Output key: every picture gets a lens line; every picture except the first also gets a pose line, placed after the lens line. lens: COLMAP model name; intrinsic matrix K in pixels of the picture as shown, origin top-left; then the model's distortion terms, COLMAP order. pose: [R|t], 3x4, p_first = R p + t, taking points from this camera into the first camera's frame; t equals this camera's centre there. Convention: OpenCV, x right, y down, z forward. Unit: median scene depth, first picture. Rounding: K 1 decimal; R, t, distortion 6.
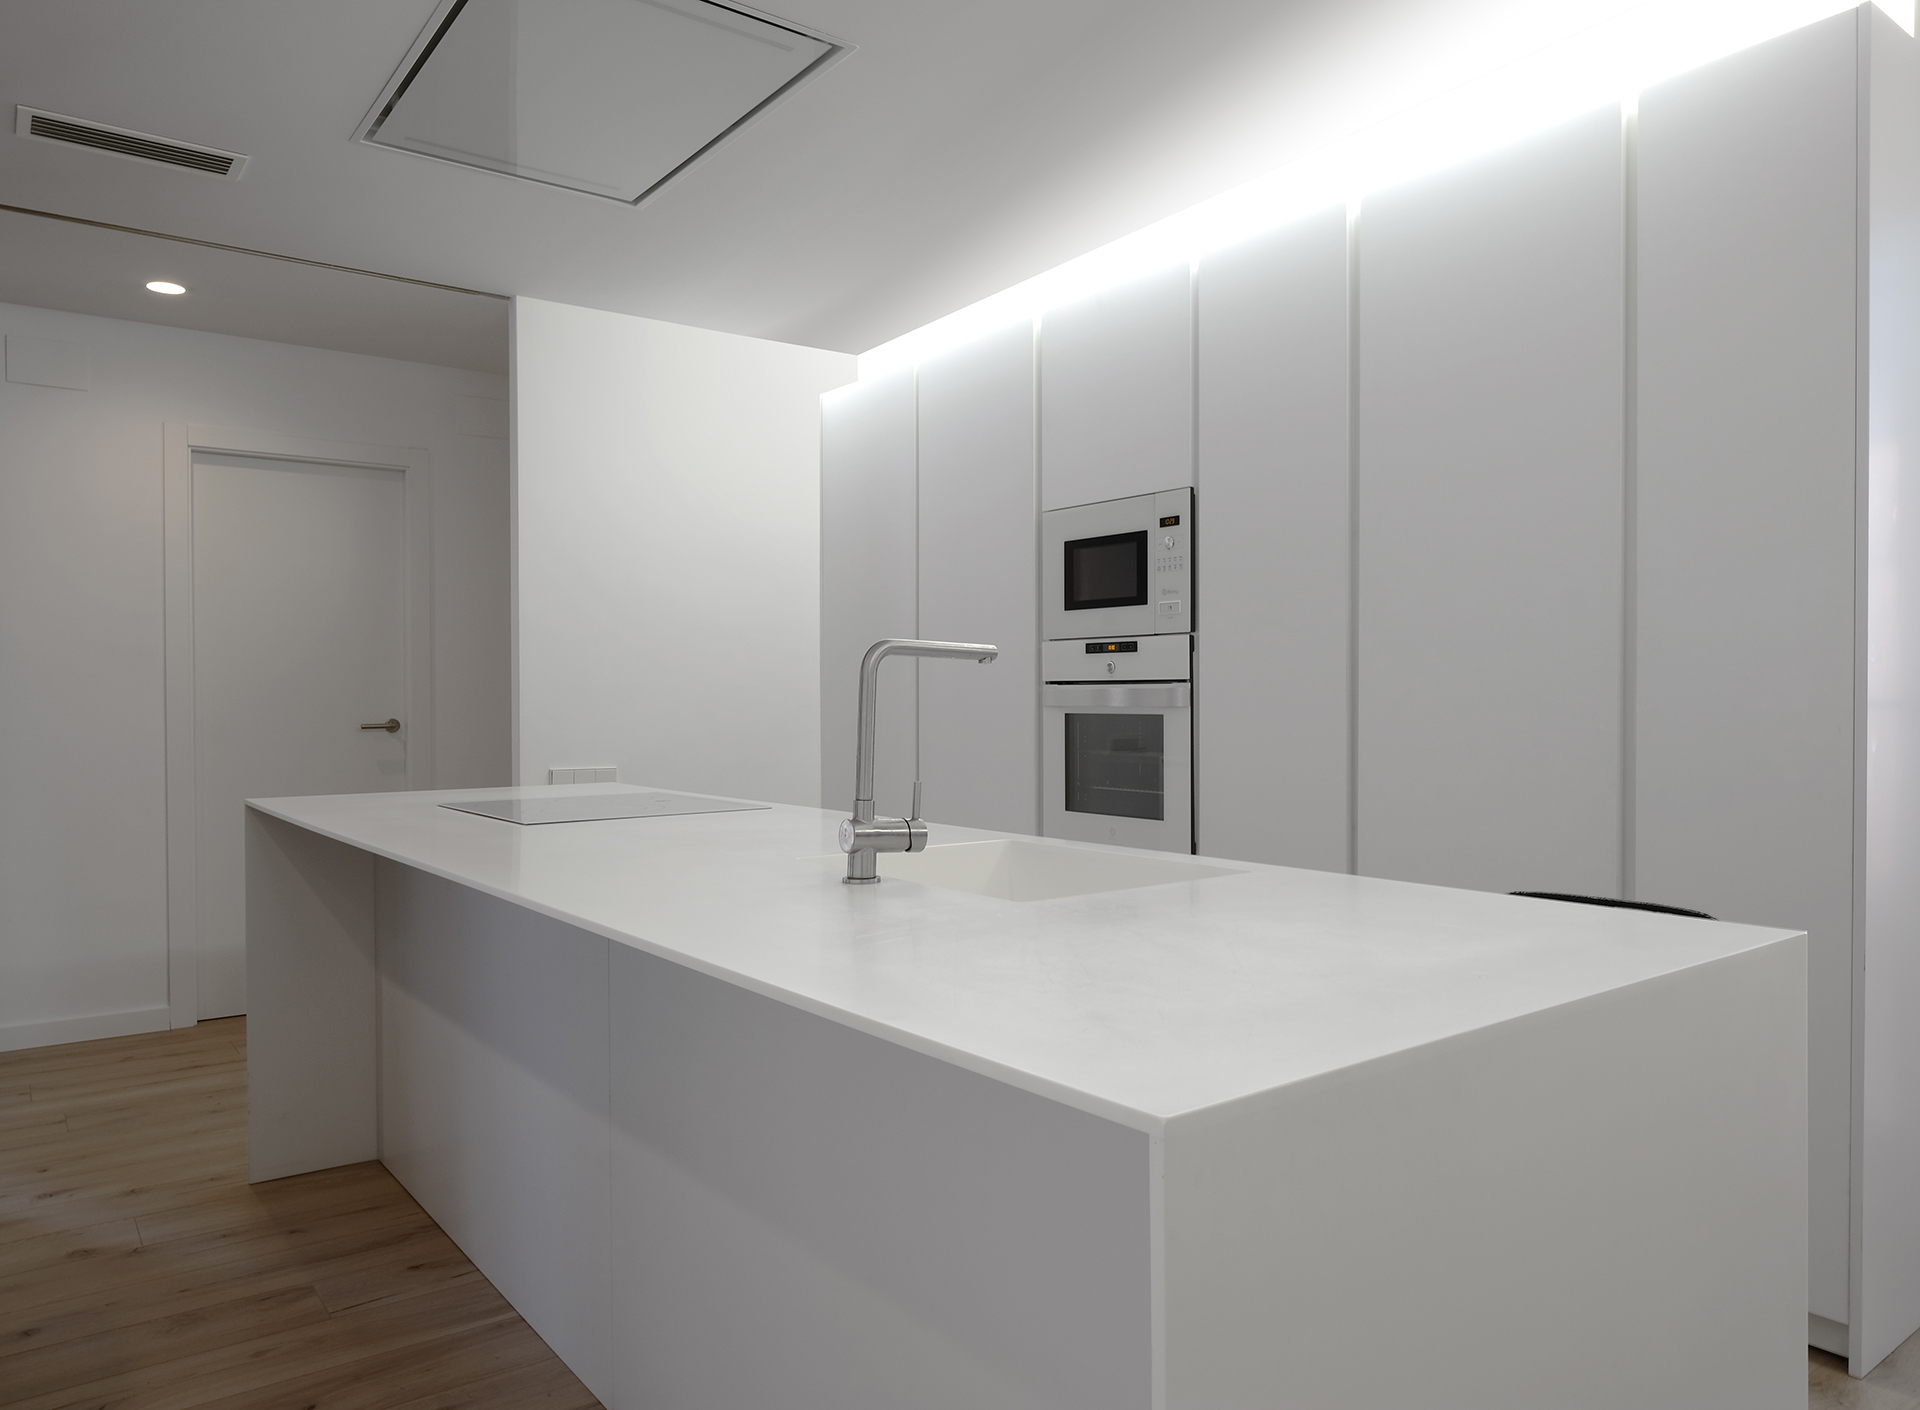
lens RADIAL K [[1282.0, 0, 960.0], [0, 1282.0, 705.0], [0, 0, 1]] dist [0.033967, 0.005036]
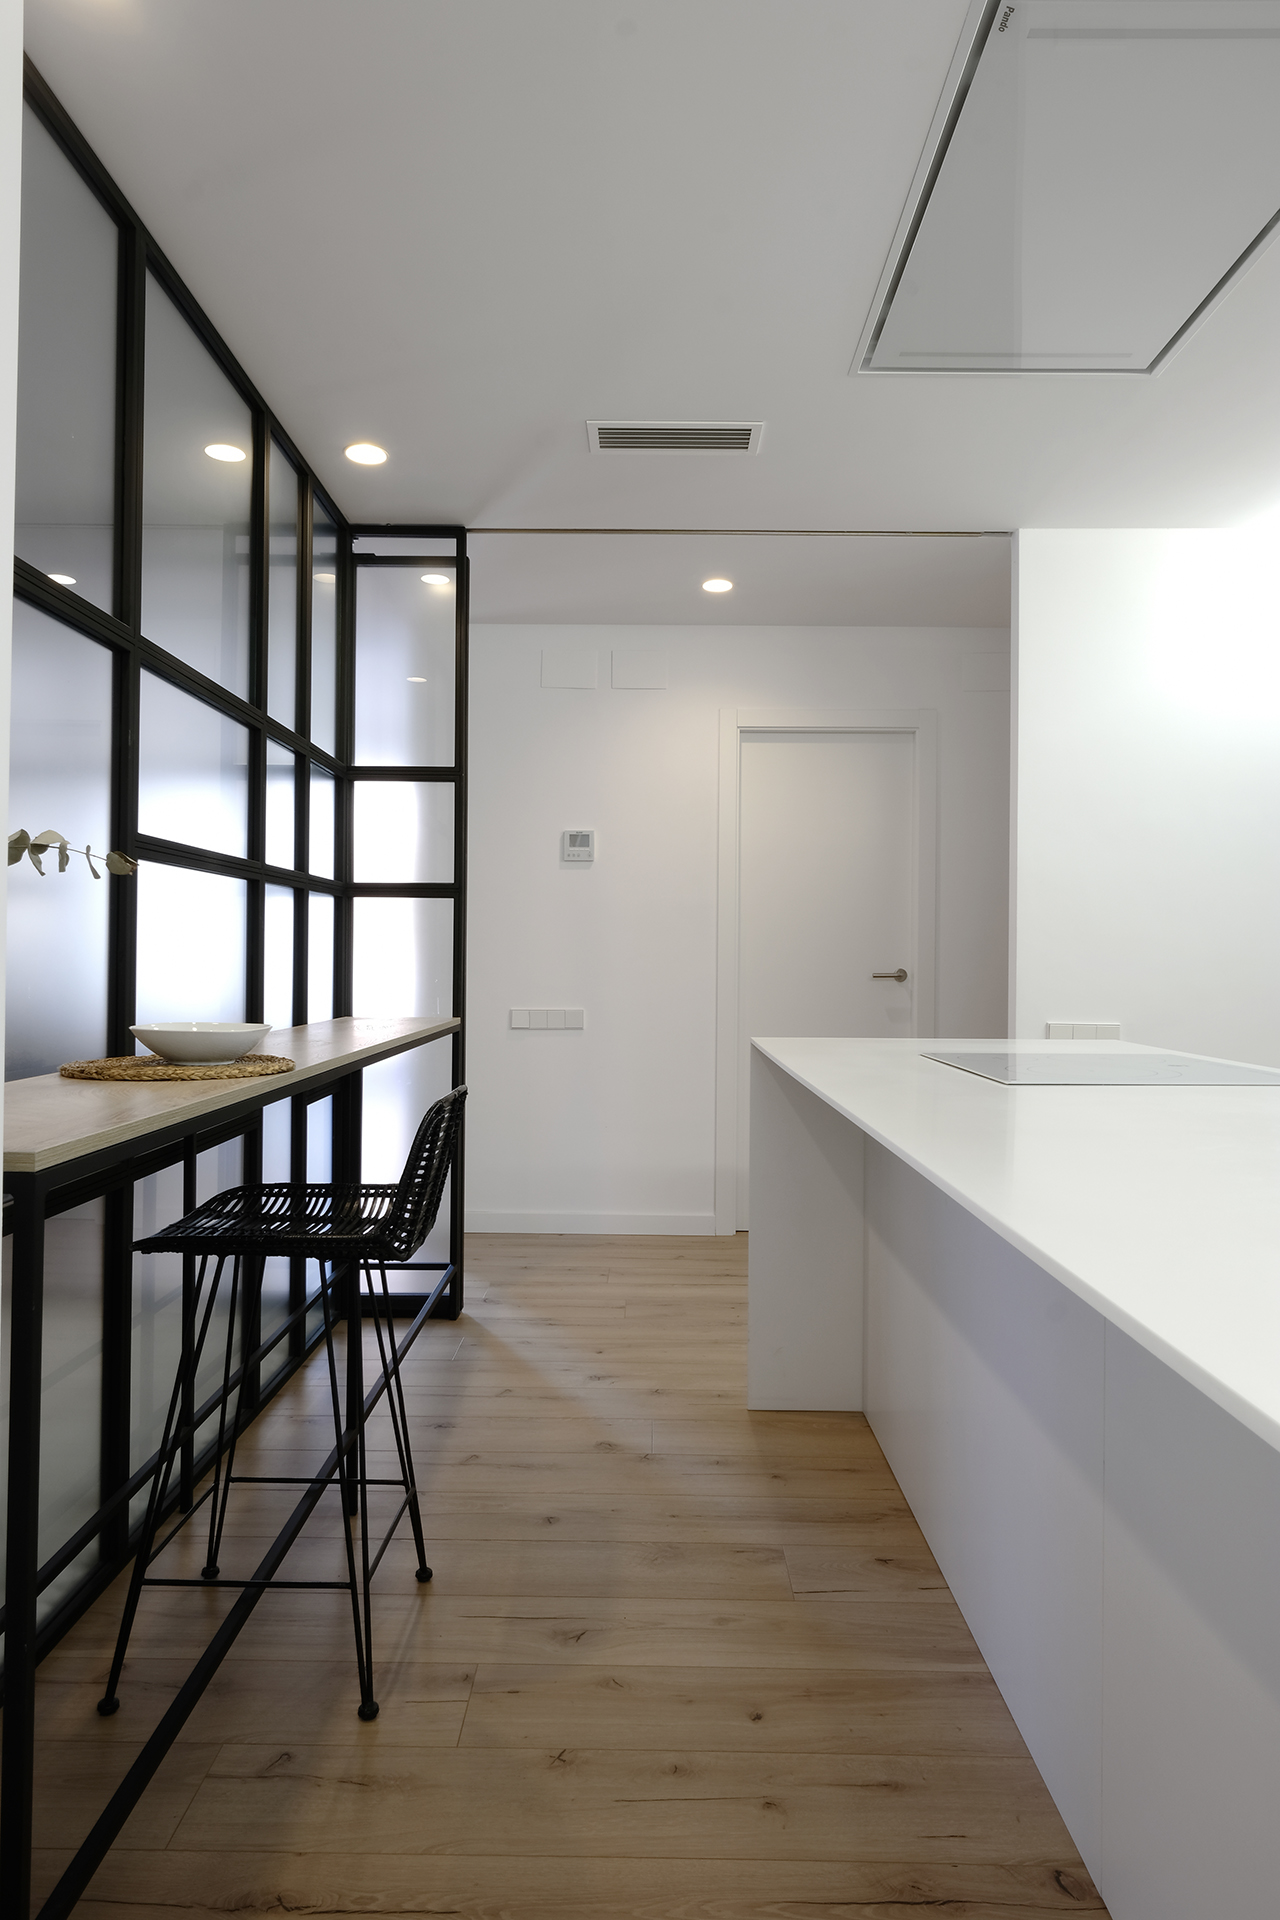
lens RADIAL K [[1172.1, 0, 640.0], [0, 1172.1, 960.0], [0, 0, 1]] dist [-0.009759, -0.000473]
pose [[0.794264, 0.009095, -0.607505, -0.053305], [-0.012329, 0.999923, -0.001149, 0.013329], [0.607448, 0.008403, 0.794315, 0.210474]]
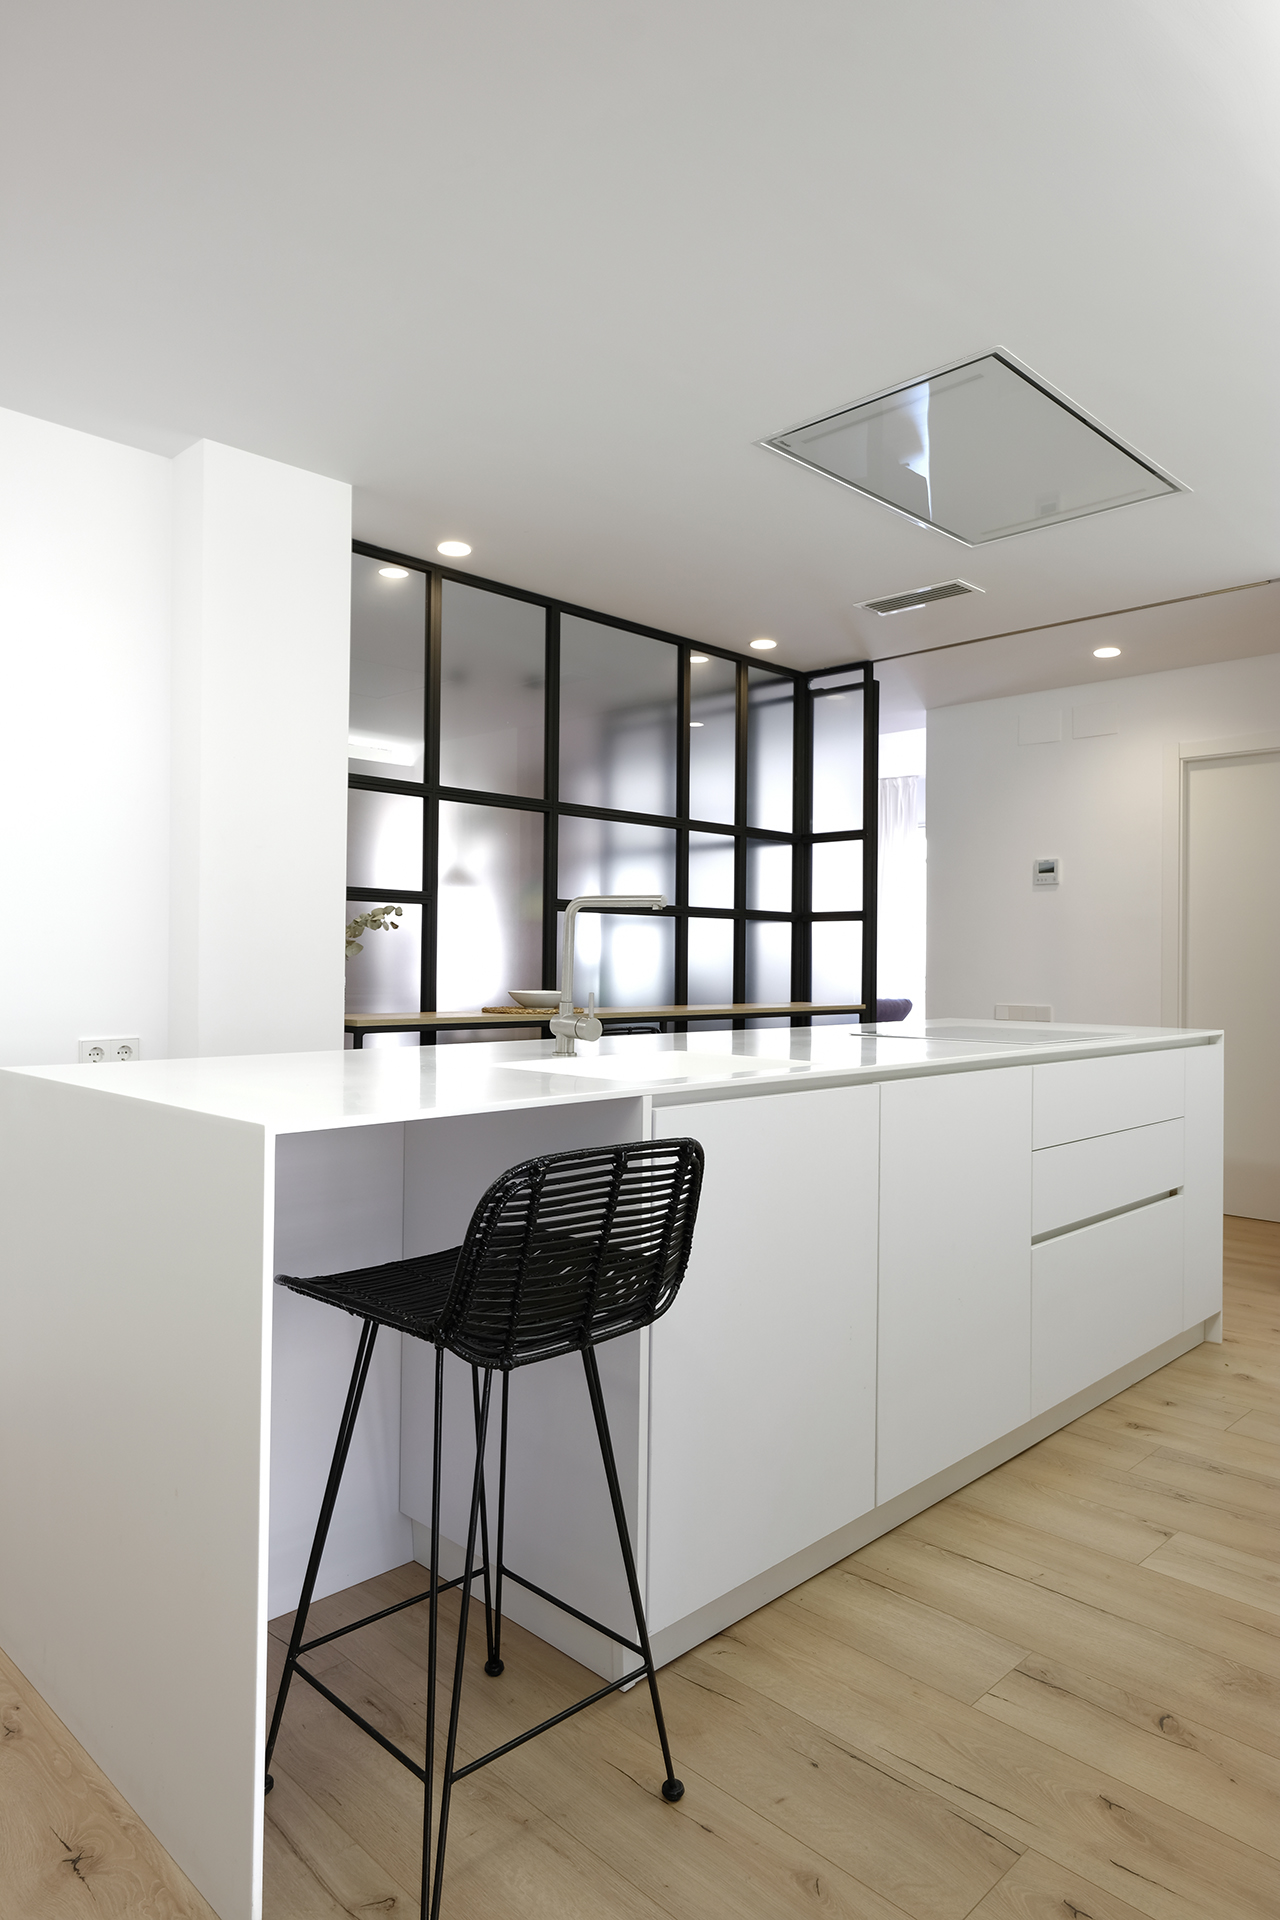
lens RADIAL K [[1172.1, 0, 640.0], [0, 1172.1, 960.0], [0, 0, 1]] dist [-0.009759, -0.000473]
pose [[0.141833, 0.000264, -0.989891, 0.779775], [-0.015257, 0.999882, -0.001920, 0.016539], [0.989773, 0.015375, 0.141820, 0.504536]]
